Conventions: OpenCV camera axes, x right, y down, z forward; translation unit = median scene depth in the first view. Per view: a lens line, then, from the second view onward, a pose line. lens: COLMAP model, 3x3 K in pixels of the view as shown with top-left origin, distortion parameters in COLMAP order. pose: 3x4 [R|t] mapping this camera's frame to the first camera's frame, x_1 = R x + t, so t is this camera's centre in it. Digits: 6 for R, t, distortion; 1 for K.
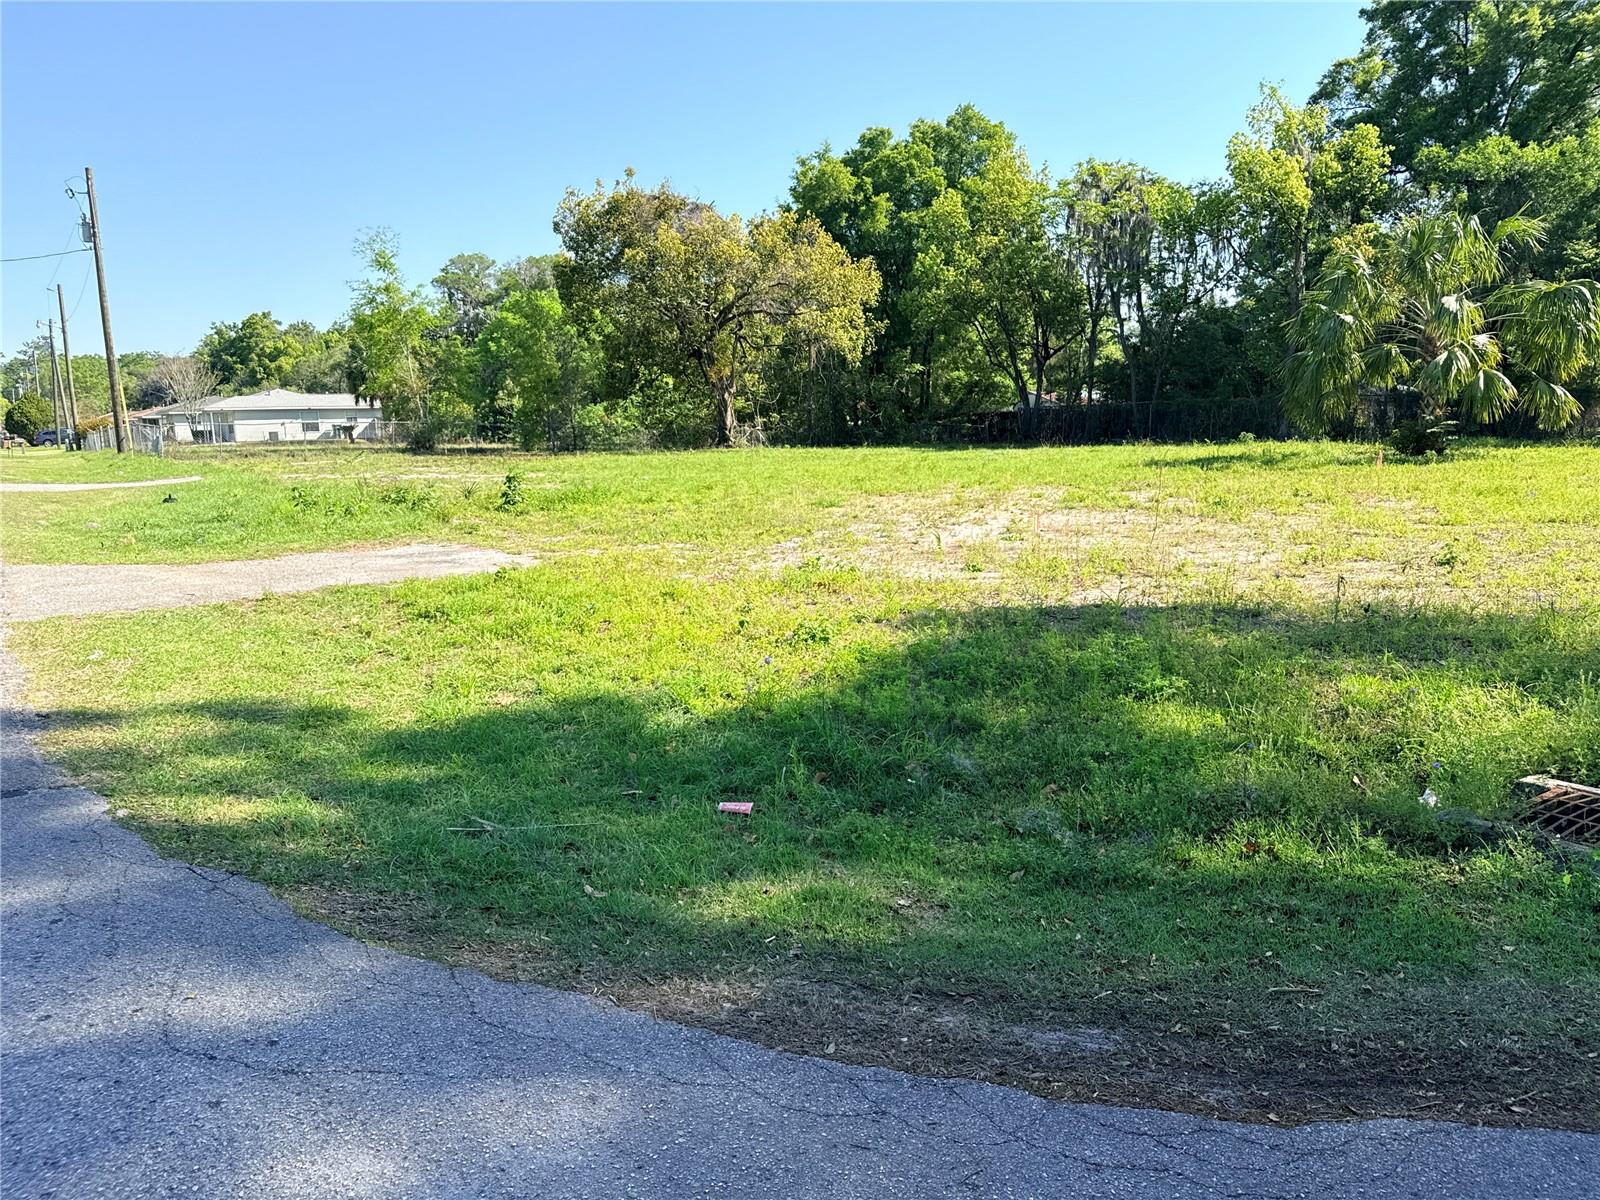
lens RADIAL K [[1128.5, 0, 800.0], [0, 1128.5, 600.0], [0, 0, 1]] dist [0.007899, 0.000557]
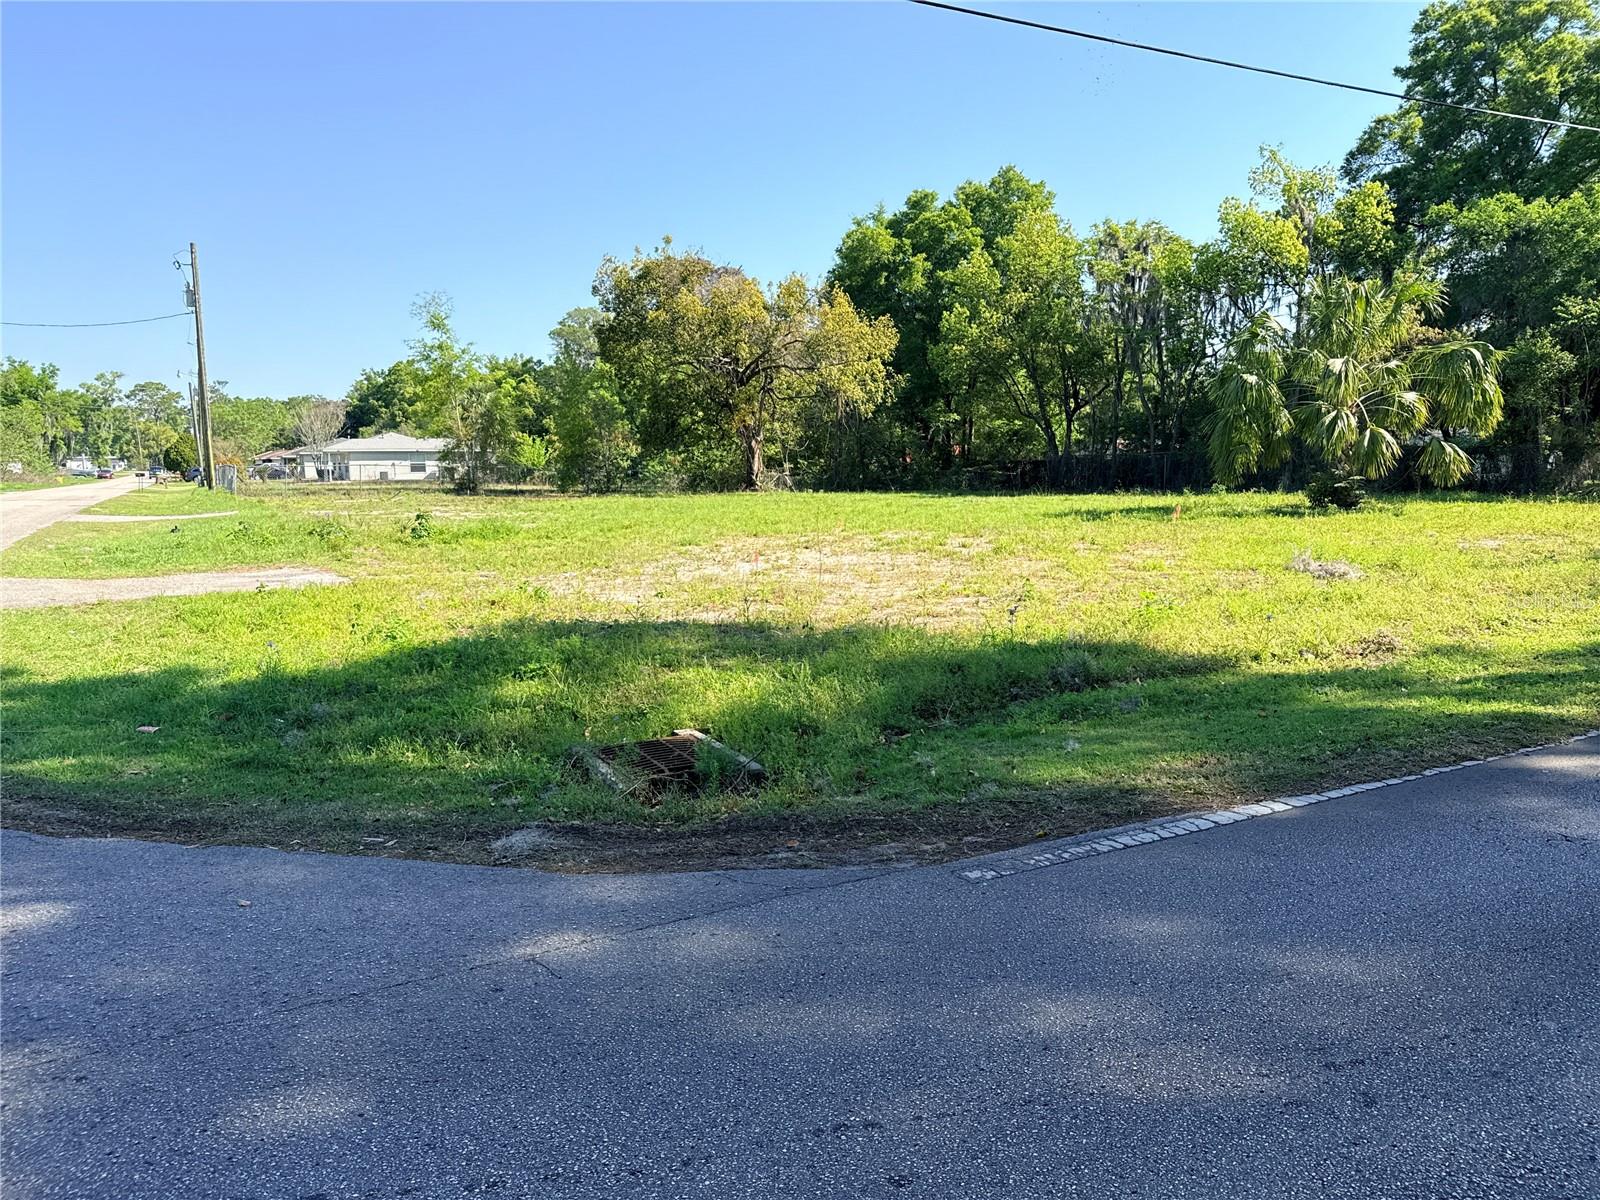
lens RADIAL K [[1112.1, 0, 800.0], [0, 1112.1, 600.0], [0, 0, 1]] dist [0.035129, -0.024131]
pose [[0.993975, 0.021988, -0.107376, 0.091321], [-0.025856, 0.999061, -0.034764, 0.003909], [0.106511, 0.037330, 0.993610, -0.043567]]
